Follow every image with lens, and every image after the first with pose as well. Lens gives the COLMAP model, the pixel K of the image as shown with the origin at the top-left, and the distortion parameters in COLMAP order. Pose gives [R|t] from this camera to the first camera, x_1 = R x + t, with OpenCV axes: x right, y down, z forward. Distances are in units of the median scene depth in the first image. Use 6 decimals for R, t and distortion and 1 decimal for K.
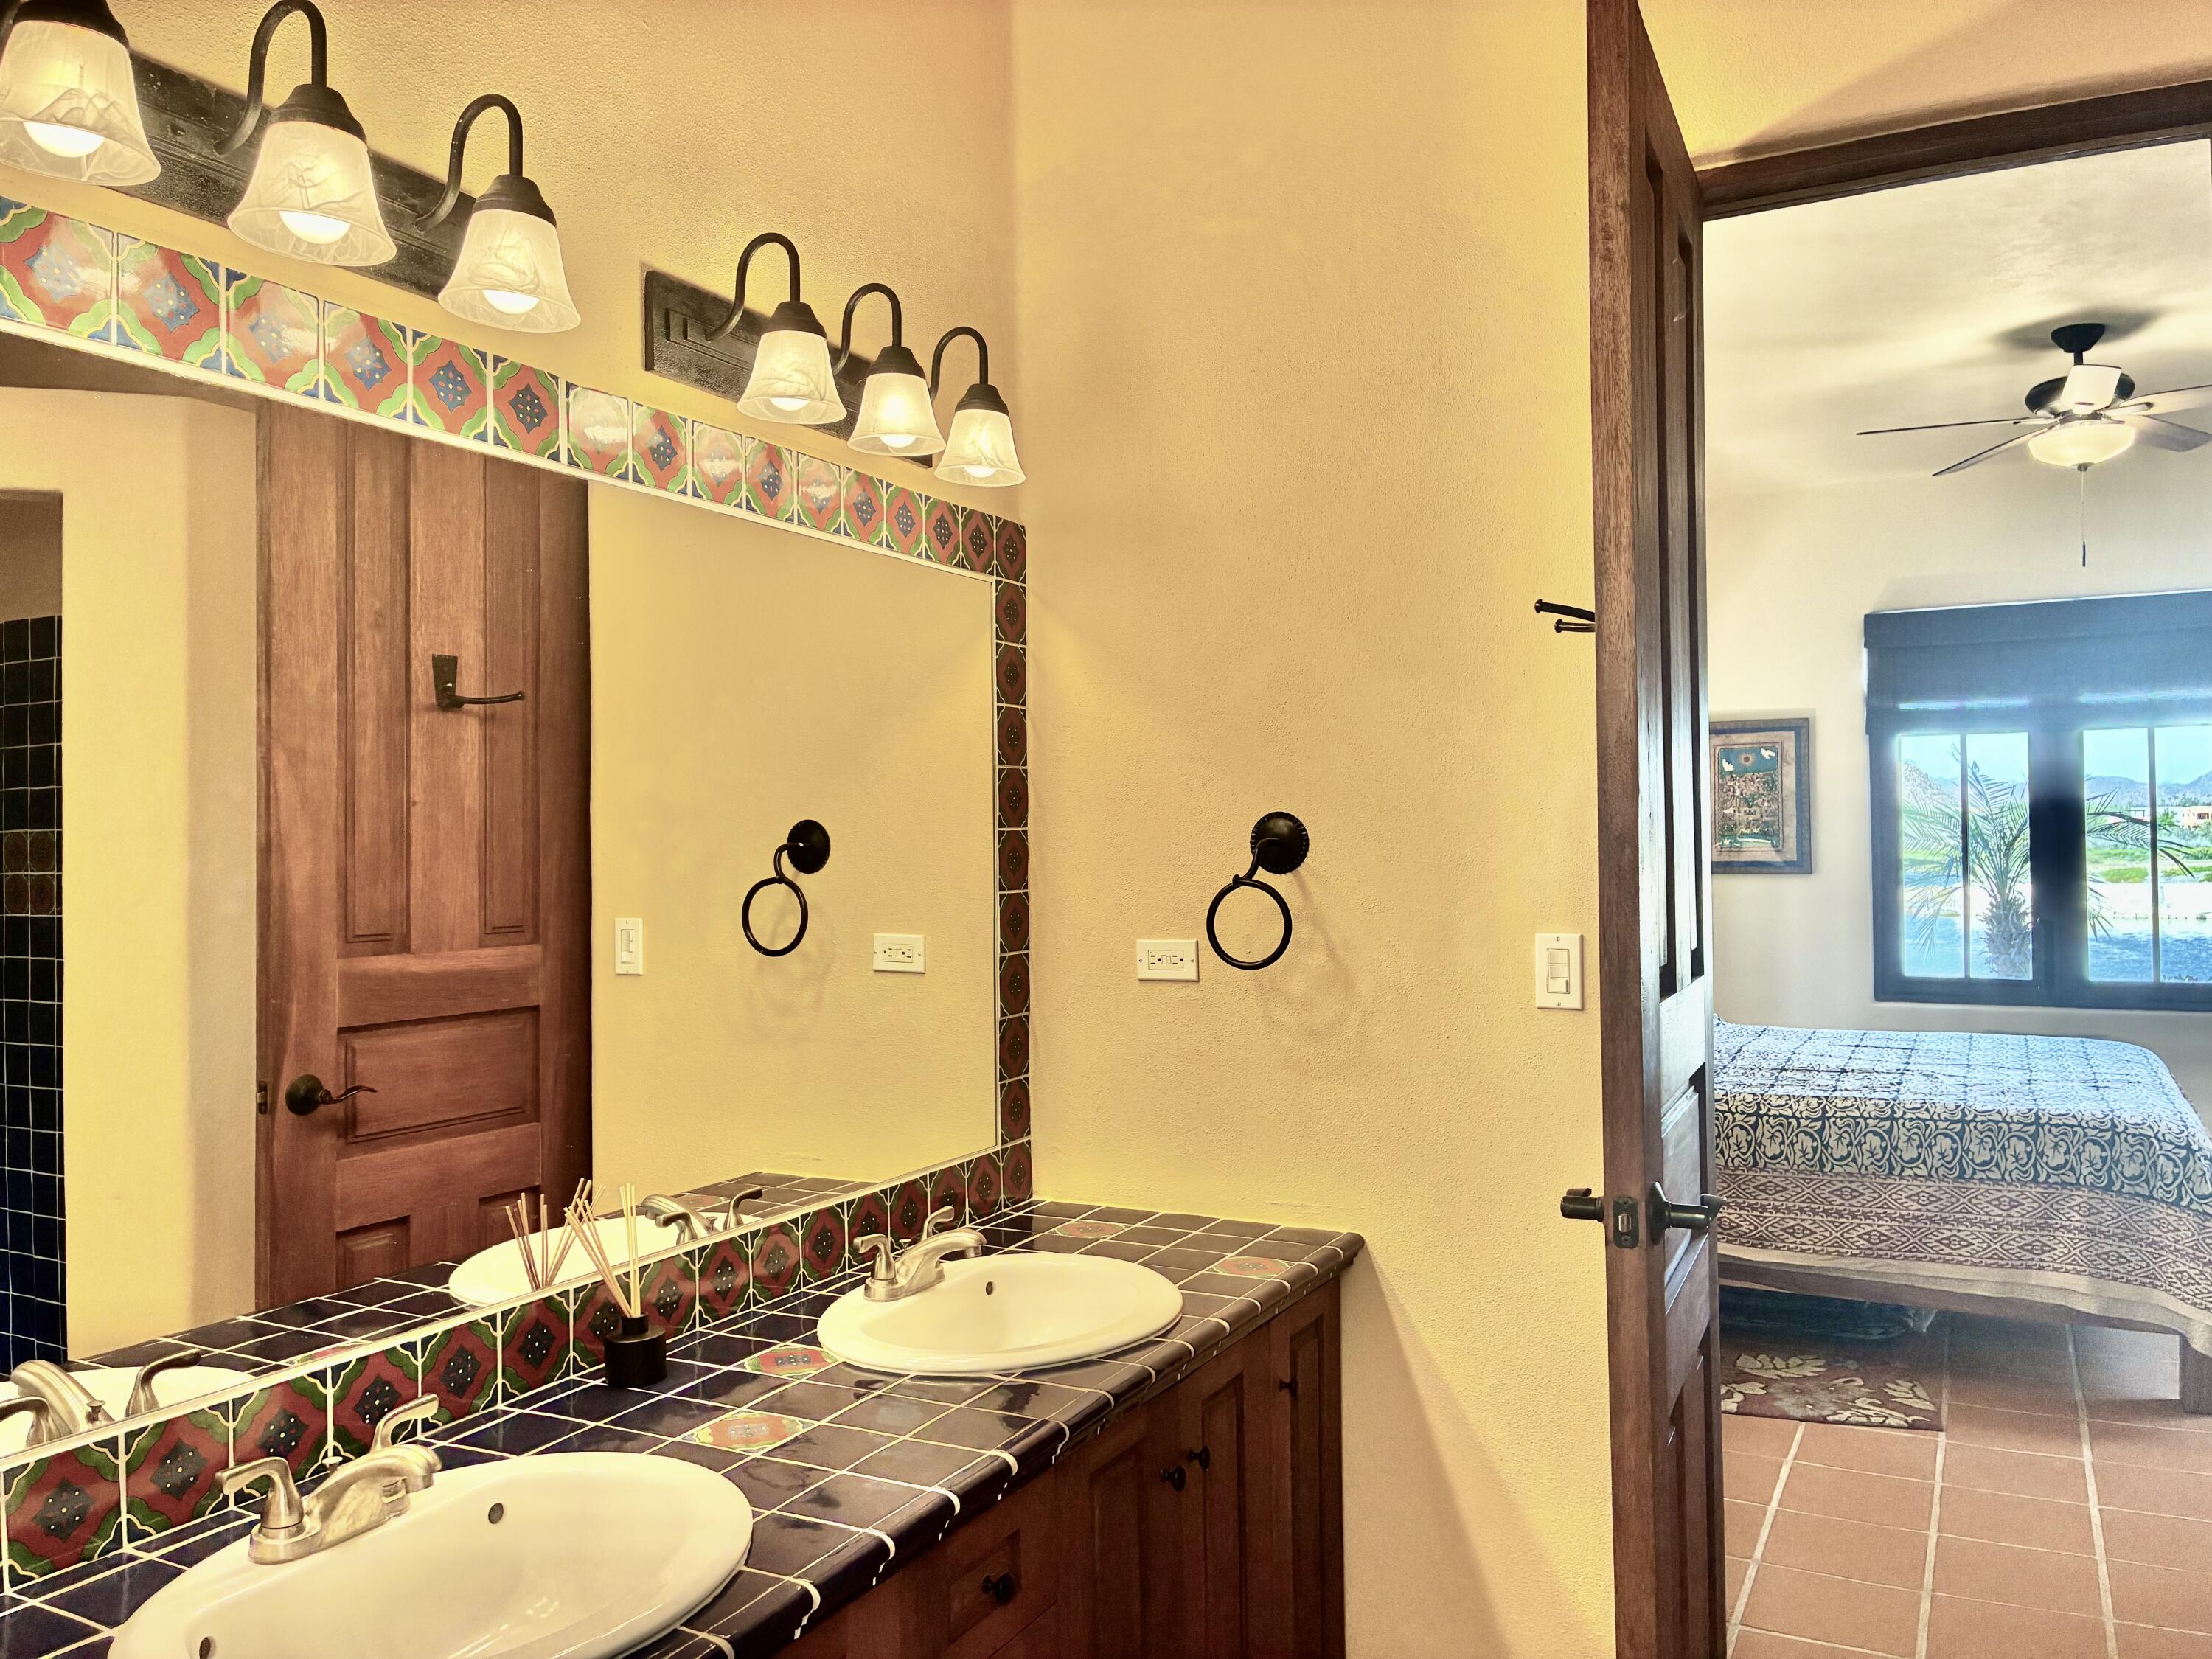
lens RADIAL K [[1679.0, 0, 1108.5], [0, 1679.0, 830.5], [0, 0, 1]] dist [0.046348, -0.052608]
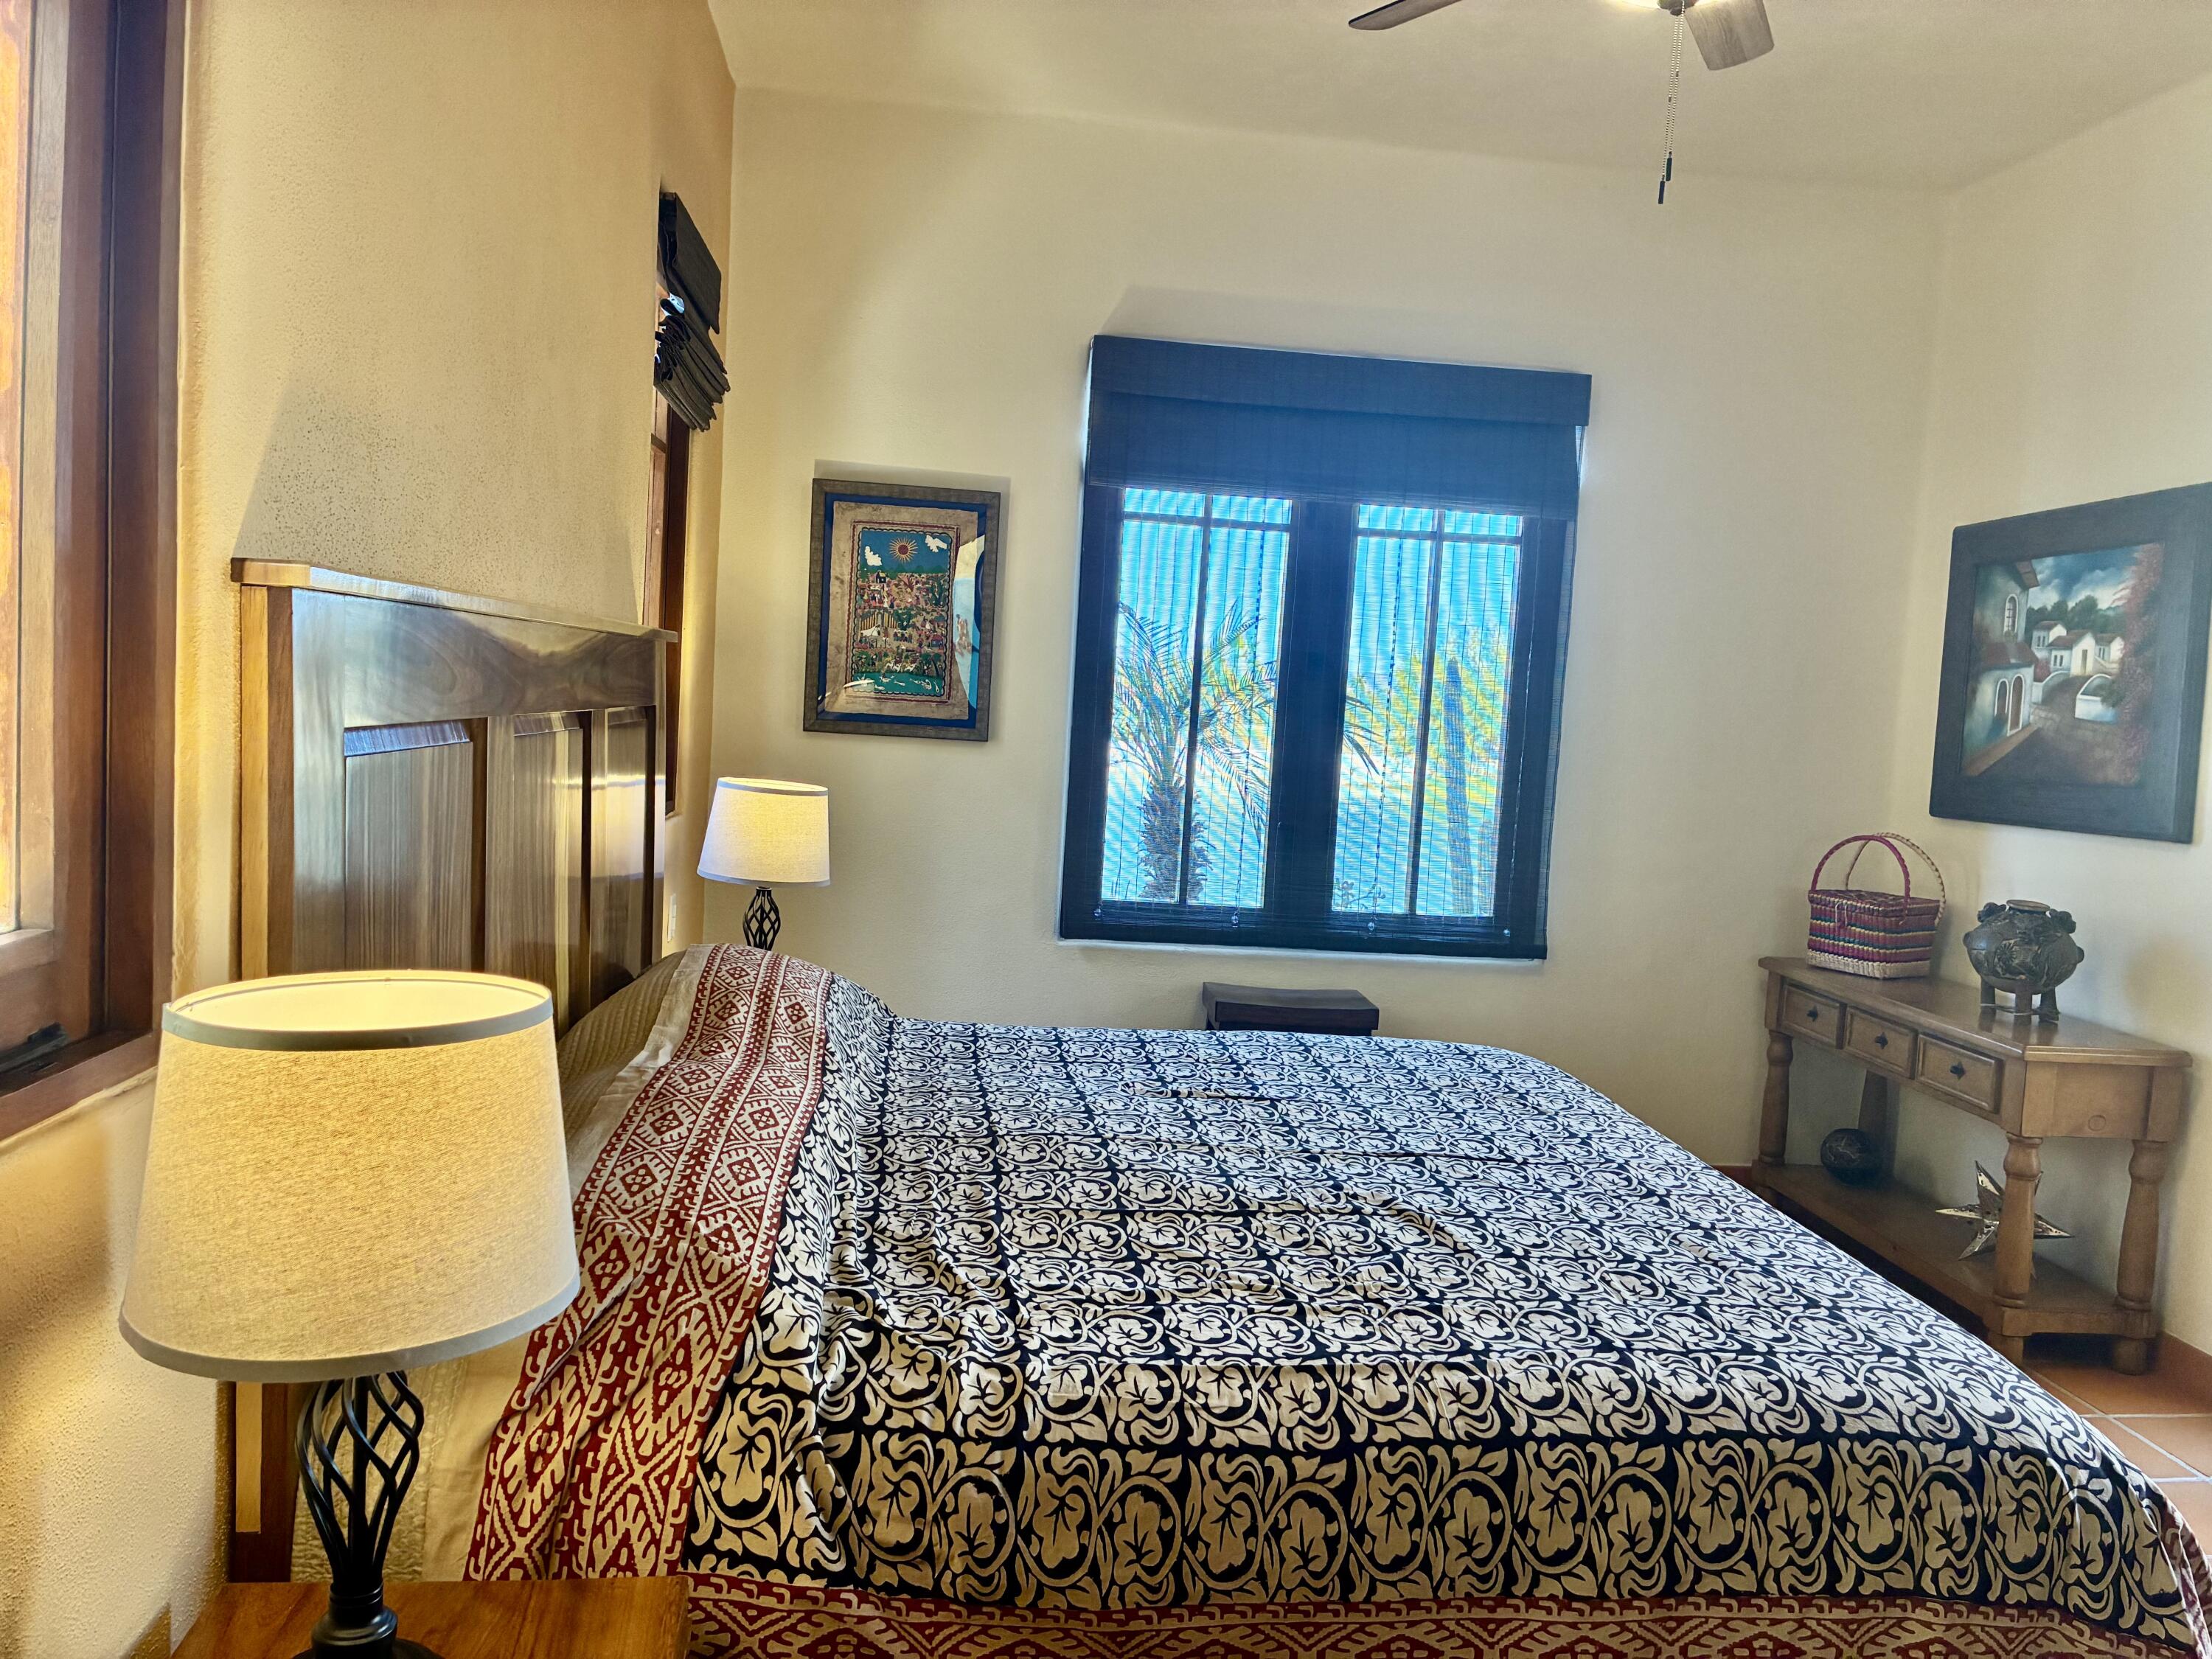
lens RADIAL K [[1679.0, 0, 1104.9], [0, 1679.0, 836.6], [0, 0, 1]] dist [0.046348, -0.052608]
pose [[0.833601, 0.015868, 0.552140, 0.172061], [-0.073667, 0.993852, 0.082656, 0.009686], [-0.547433, -0.109577, 0.829644, 0.739544]]
